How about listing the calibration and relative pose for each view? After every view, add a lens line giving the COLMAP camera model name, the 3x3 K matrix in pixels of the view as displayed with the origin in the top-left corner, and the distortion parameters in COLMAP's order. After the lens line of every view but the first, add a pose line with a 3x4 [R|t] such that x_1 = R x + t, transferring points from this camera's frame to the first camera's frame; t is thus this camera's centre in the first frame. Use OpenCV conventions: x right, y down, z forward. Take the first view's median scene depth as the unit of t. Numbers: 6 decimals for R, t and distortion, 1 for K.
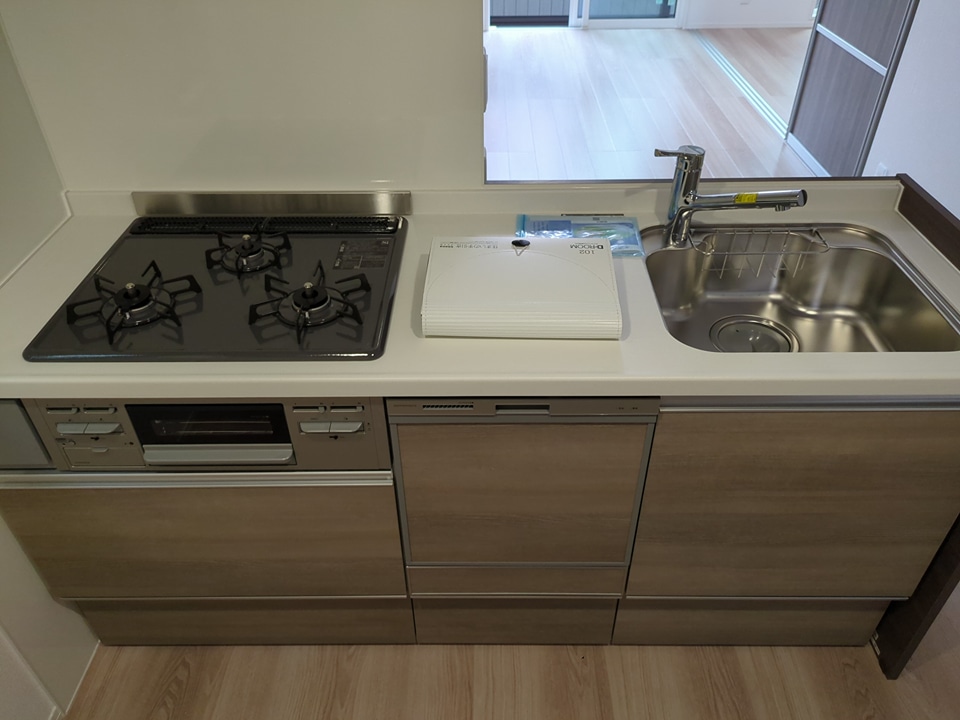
lens RADIAL K [[724.9, 0, 485.1], [0, 724.9, 359.1], [0, 0, 1]] dist [0.023026, 0.000525]
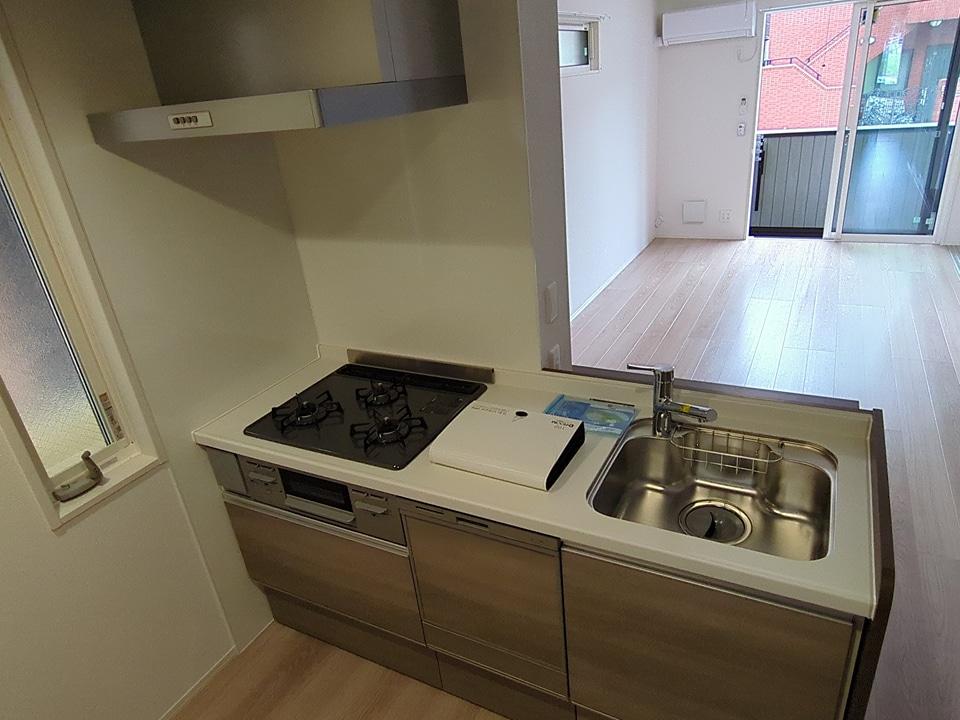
lens RADIAL K [[624.6, 0, 492.8], [0, 624.6, 374.4], [0, 0, 1]] dist [-0.001367, -0.000025]
pose [[0.888005, 0.130220, -0.441009, 0.521557], [-0.208610, 0.968776, -0.133995, -0.054349], [0.409790, 0.210988, 0.887443, -0.150316]]
